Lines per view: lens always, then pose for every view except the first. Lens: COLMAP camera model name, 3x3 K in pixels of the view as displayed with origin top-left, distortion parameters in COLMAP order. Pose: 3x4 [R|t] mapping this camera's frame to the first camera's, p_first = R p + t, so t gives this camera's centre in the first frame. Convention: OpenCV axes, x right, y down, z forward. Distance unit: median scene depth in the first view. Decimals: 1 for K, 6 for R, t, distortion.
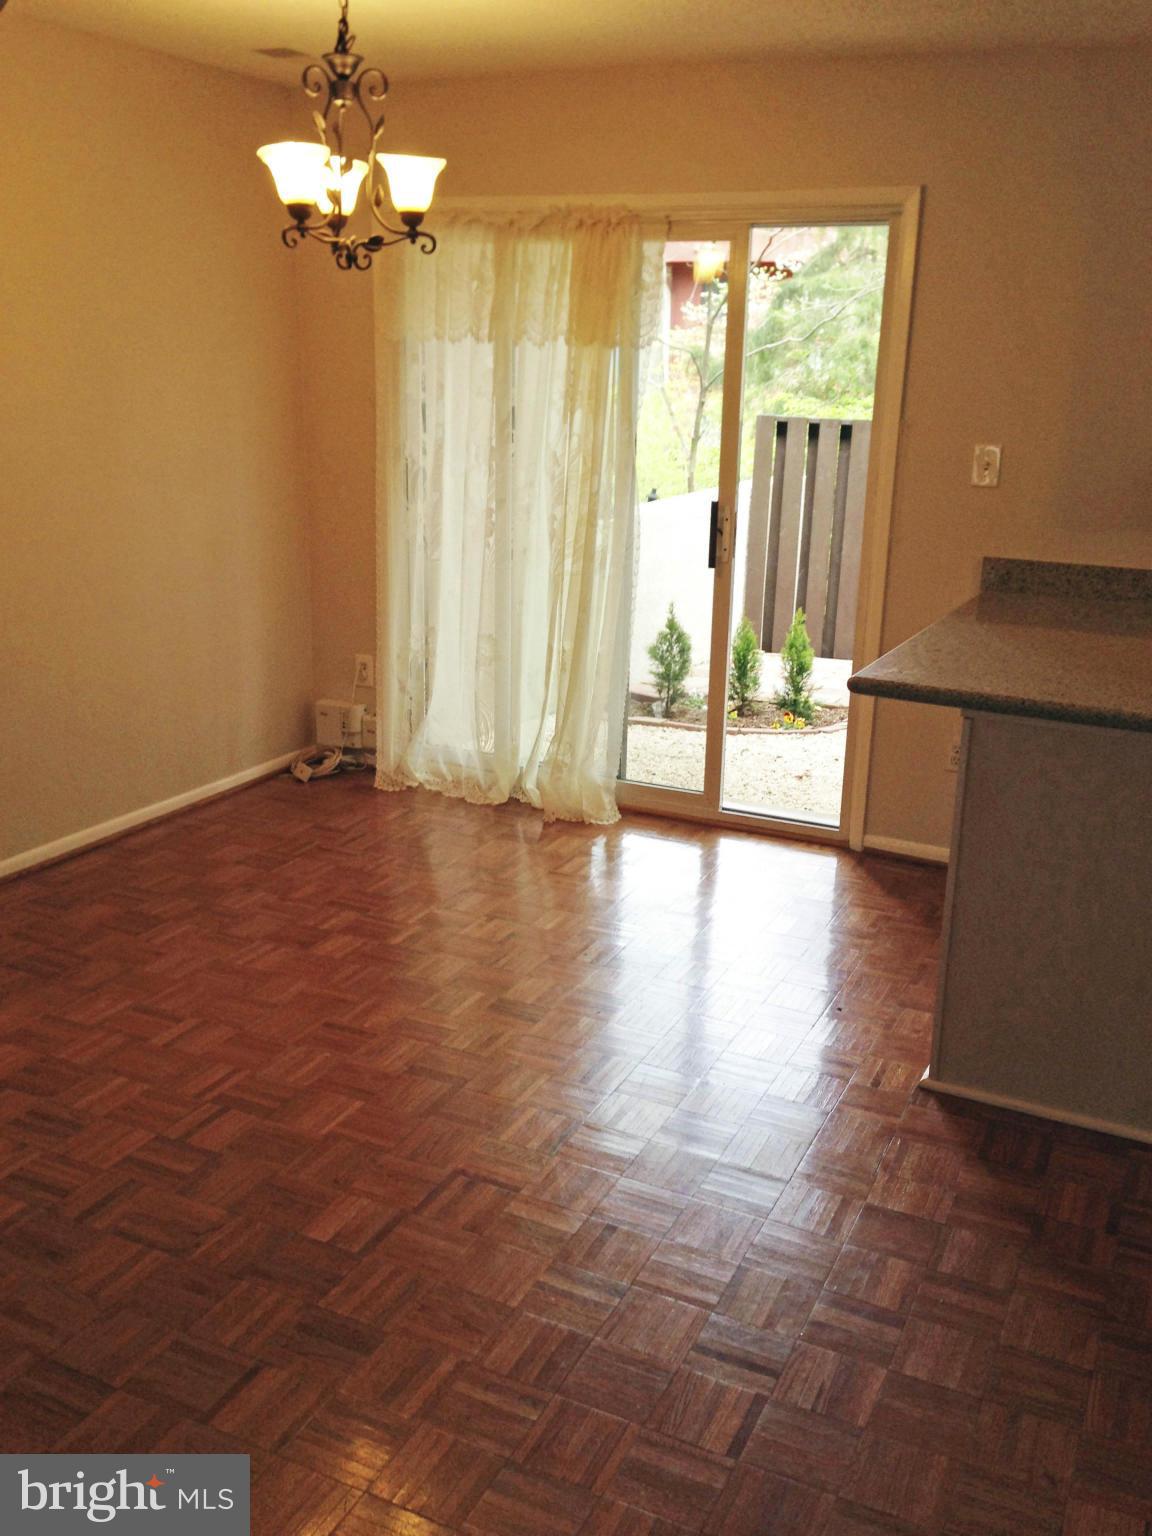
lens RADIAL K [[1419.0, 0, 574.8], [0, 1419.0, 751.3], [0, 0, 1]] dist [0.065982, -0.011683]
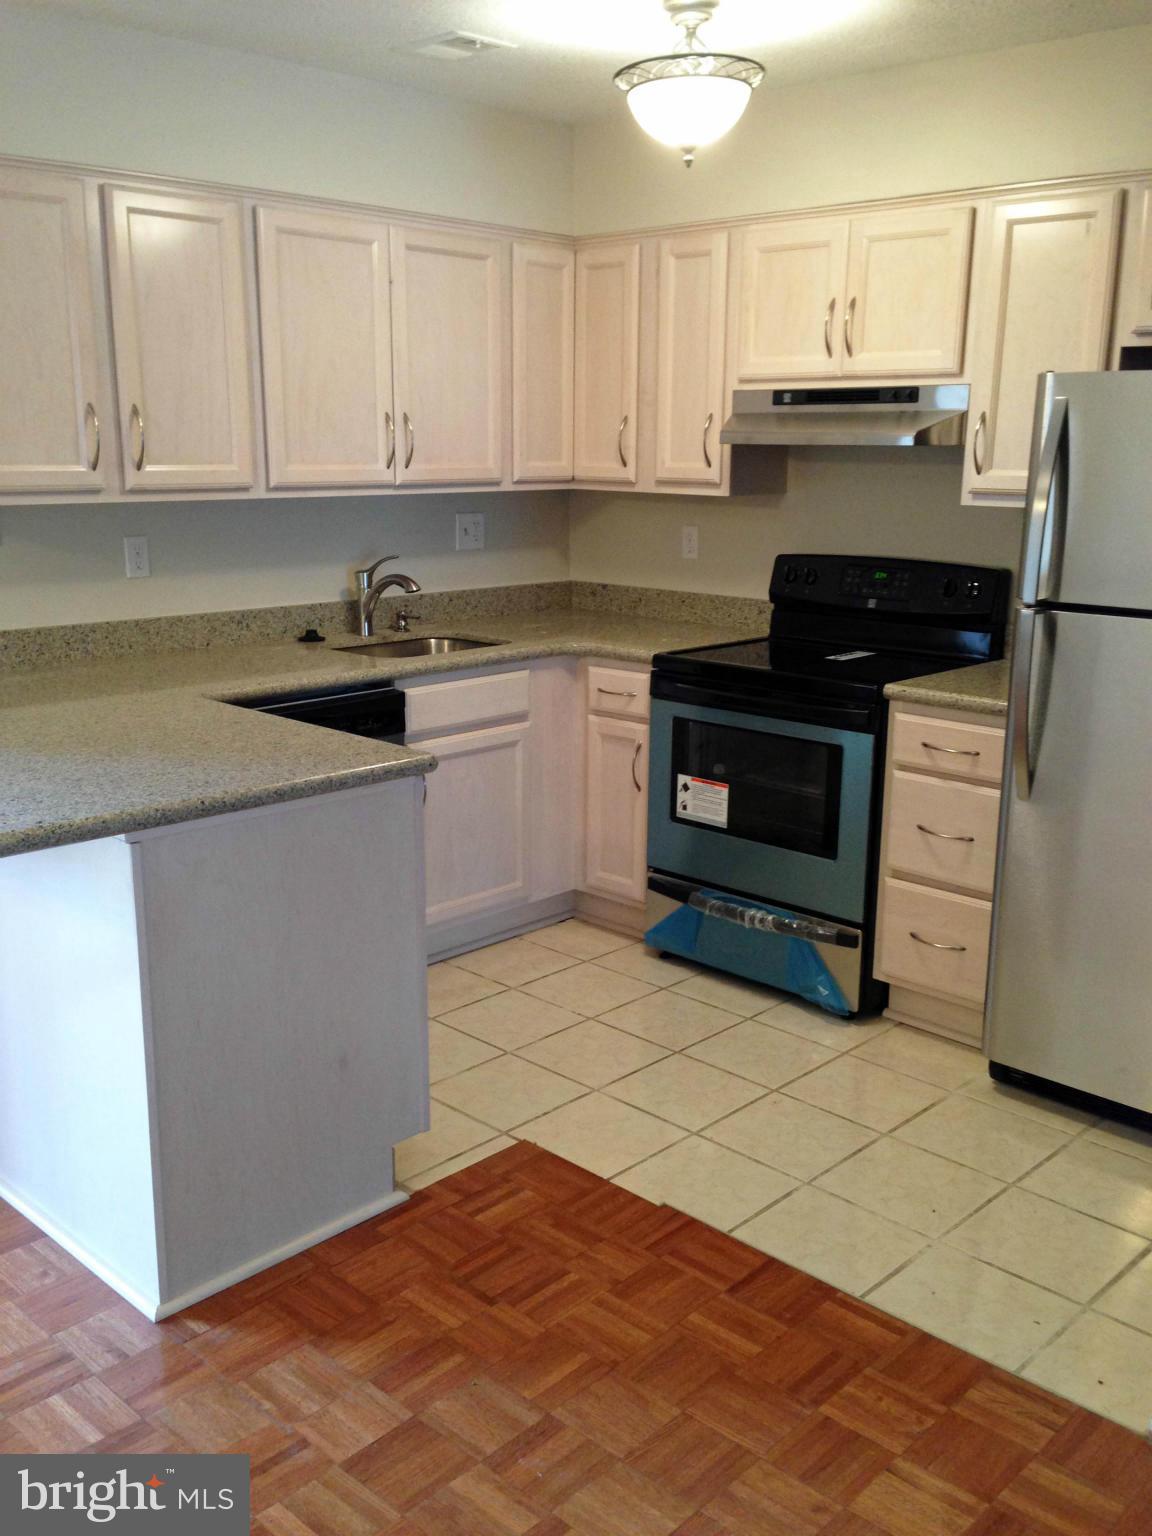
lens RADIAL K [[1402.4, 0, 583.2], [0, 1402.4, 767.8], [0, 0, 1]] dist [0.057545, 0.006959]
pose [[0.303626, -0.244765, 0.920816, -0.228664], [0.252344, 0.952587, 0.170003, -0.087213], [-0.918767, 0.180745, 0.350995, 0.327575]]
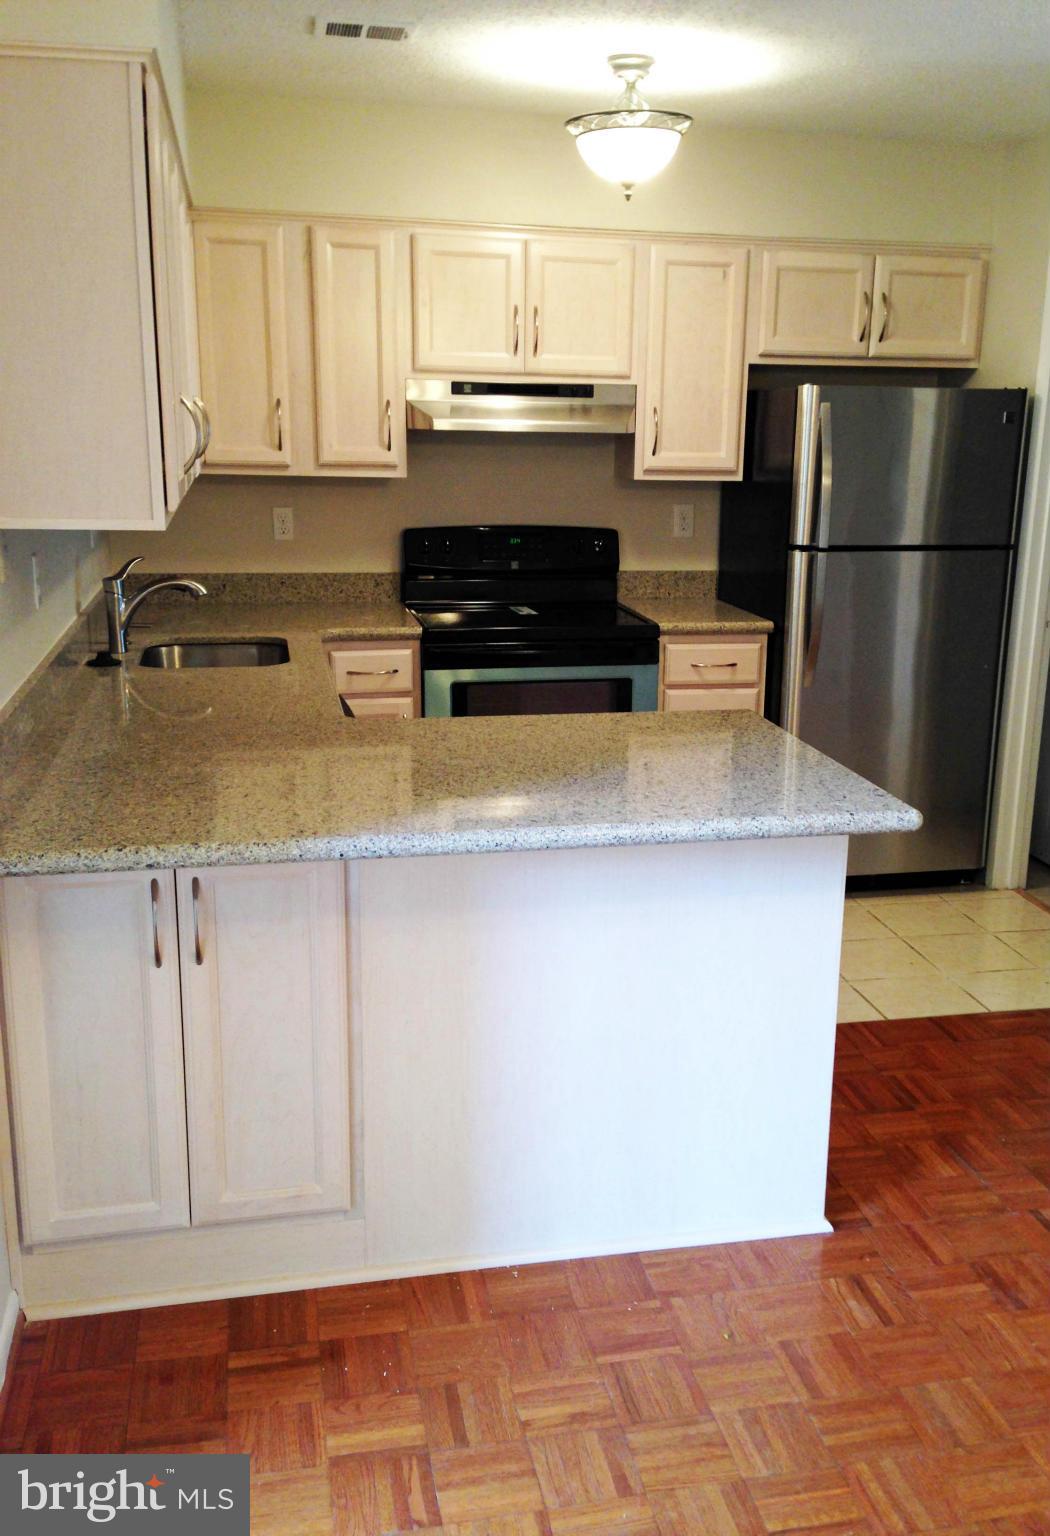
lens RADIAL K [[1395.3, 0, 579.9], [0, 1395.3, 768.6], [0, 0, 1]] dist [0.064539, 0.000294]
pose [[-0.614847, -0.233653, 0.753239, -0.175754], [0.172898, 0.891933, 0.417807, -0.285810], [-0.769461, 0.387121, -0.508004, 1.022491]]
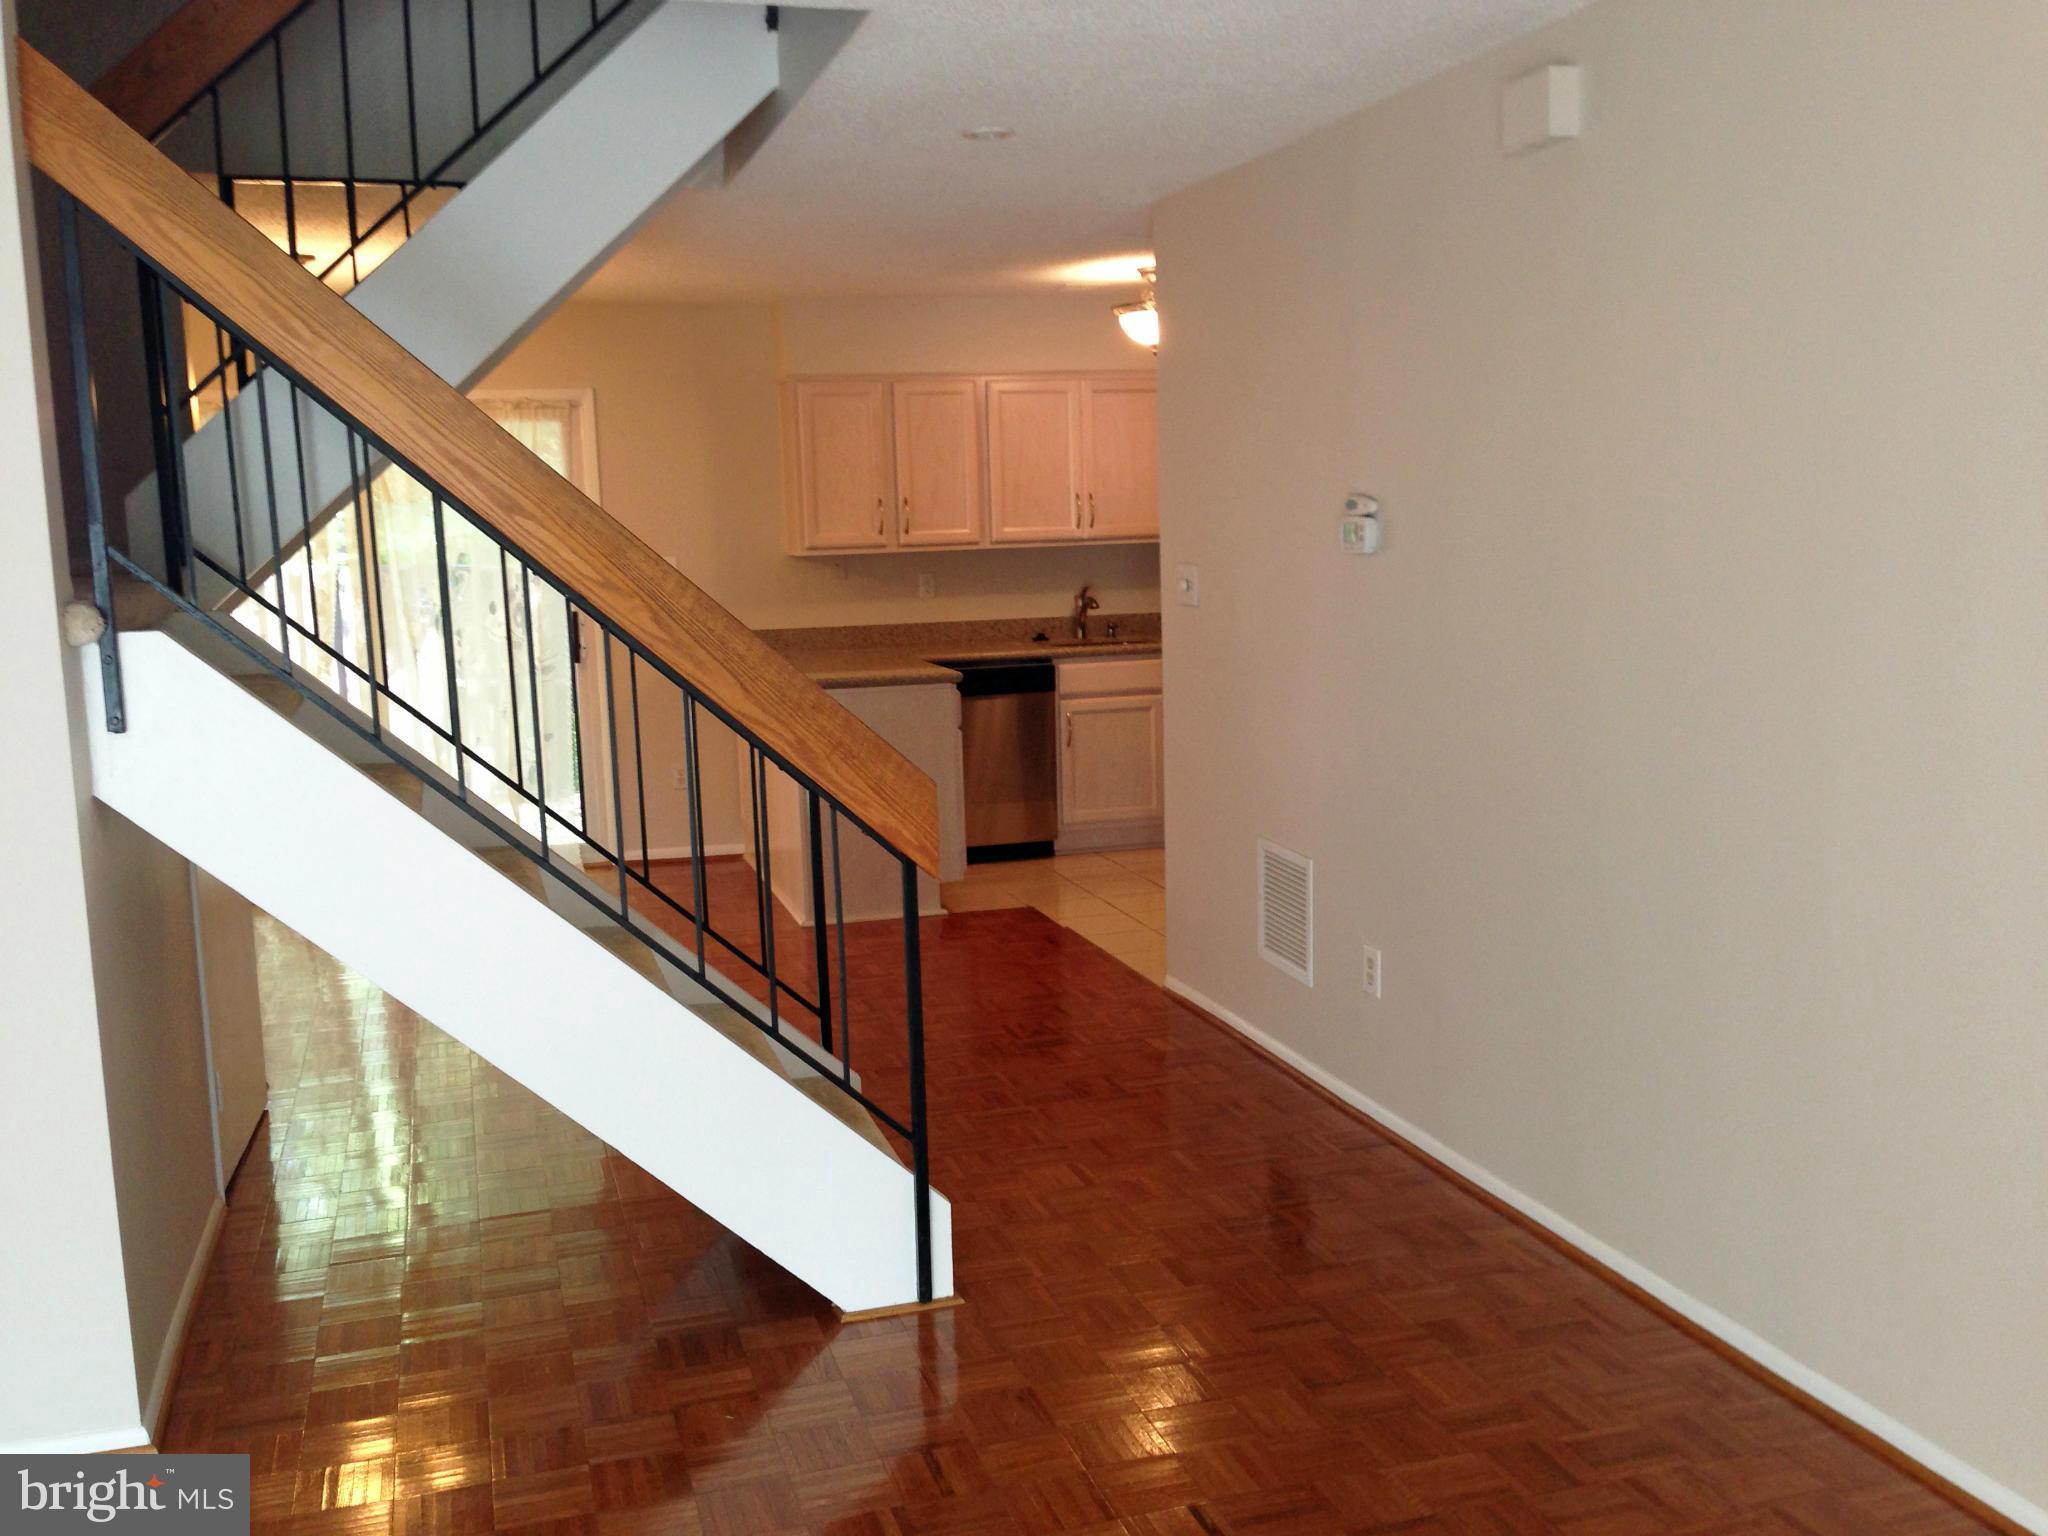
lens RADIAL K [[1768.3, 0, 983.3], [0, 1768.3, 768.5], [0, 0, 1]] dist [0.036013, 0.004113]
pose [[0.749493, -0.145138, 0.645906, -0.630455], [0.225545, 0.973283, -0.043016, 0.136497], [-0.622406, 0.177921, 0.762204, -0.508296]]
